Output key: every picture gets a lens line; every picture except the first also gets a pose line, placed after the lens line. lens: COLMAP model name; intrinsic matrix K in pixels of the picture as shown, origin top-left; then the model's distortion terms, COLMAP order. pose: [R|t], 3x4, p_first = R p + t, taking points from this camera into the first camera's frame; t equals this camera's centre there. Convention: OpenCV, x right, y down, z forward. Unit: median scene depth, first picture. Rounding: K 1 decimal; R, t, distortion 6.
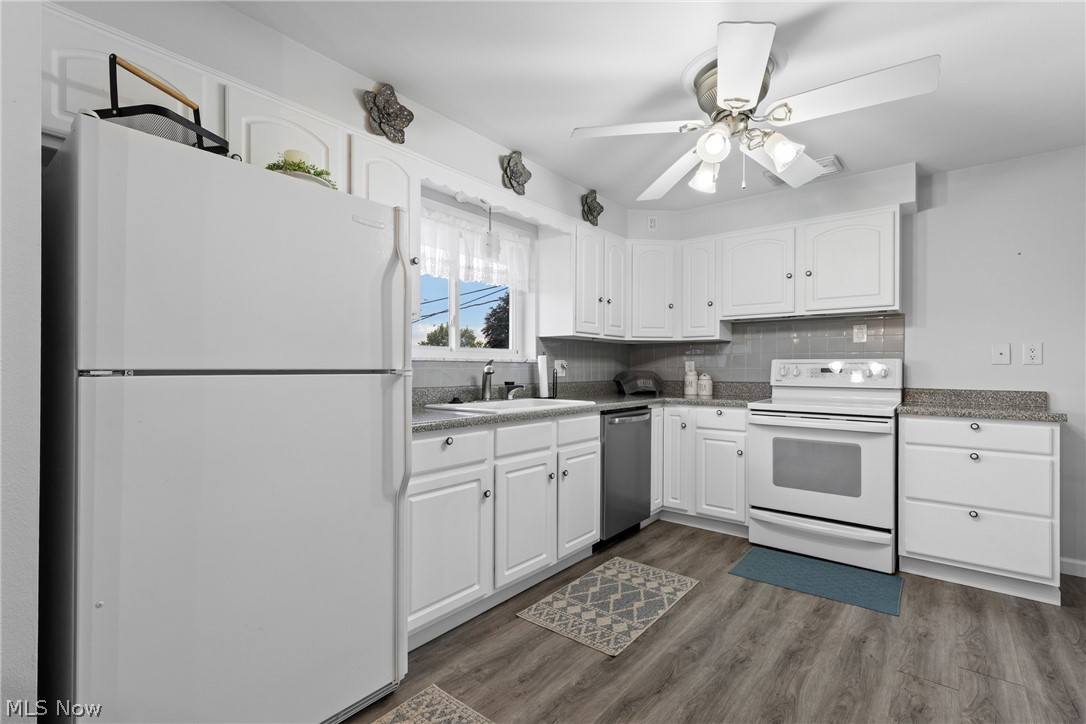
lens RADIAL K [[488.8, 0, 535.4], [0, 488.8, 363.0], [0, 0, 1]] dist [0.006879, -0.001197]
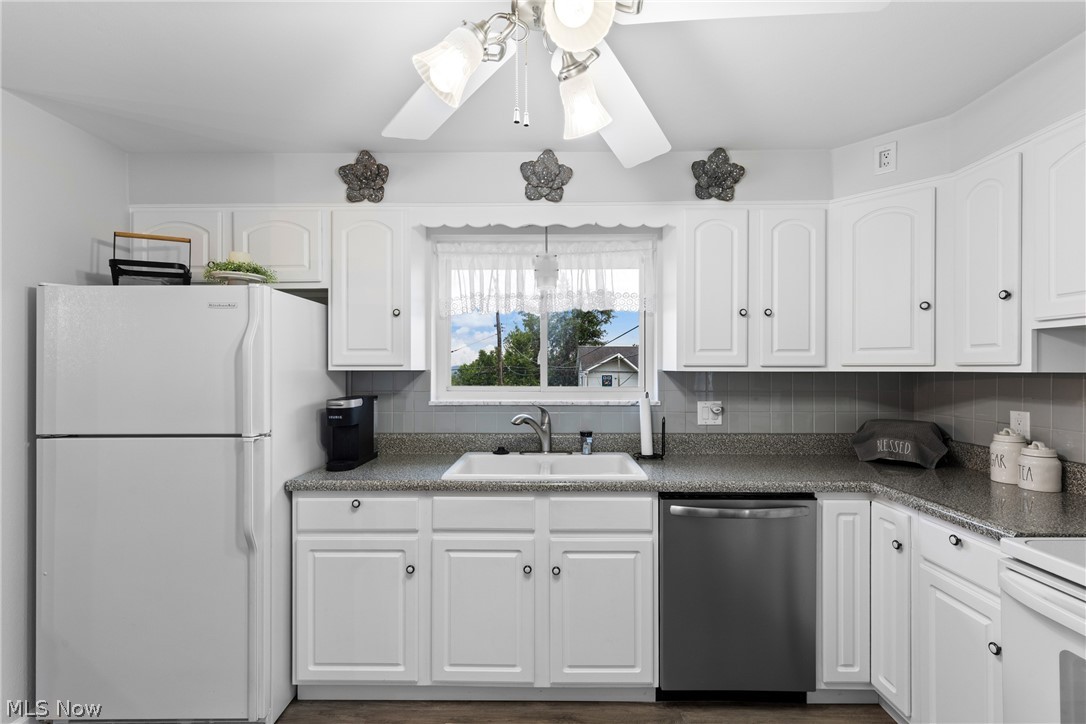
lens RADIAL K [[488.8, 0, 532.0], [0, 488.8, 365.9], [0, 0, 1]] dist [0.006879, -0.001197]
pose [[0.630549, -0.007787, -0.776110, 0.542199], [0.010487, 0.999944, -0.001513, -0.073390], [0.776078, -0.007185, 0.630596, 0.449380]]
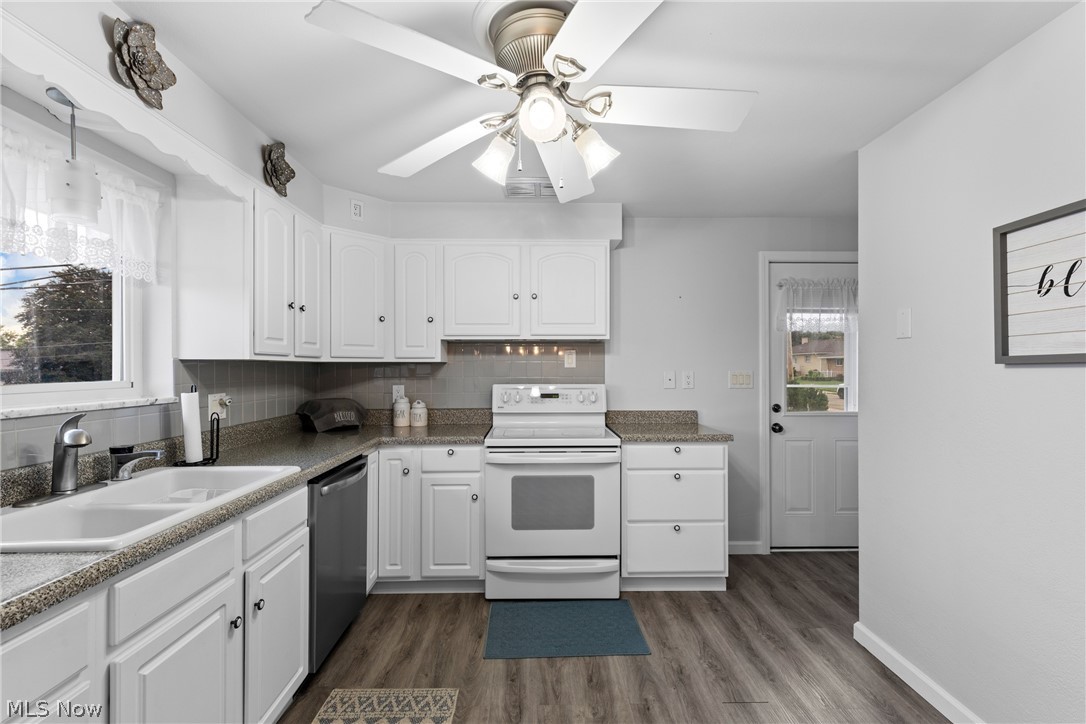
lens RADIAL K [[488.8, 0, 542.3], [0, 488.8, 364.9], [0, 0, 1]] dist [0.006879, -0.001197]
pose [[0.758059, -0.003387, 0.652177, -0.057067], [0.001092, 0.999992, 0.003924, -0.057643], [-0.652185, -0.002262, 0.758057, 0.293081]]
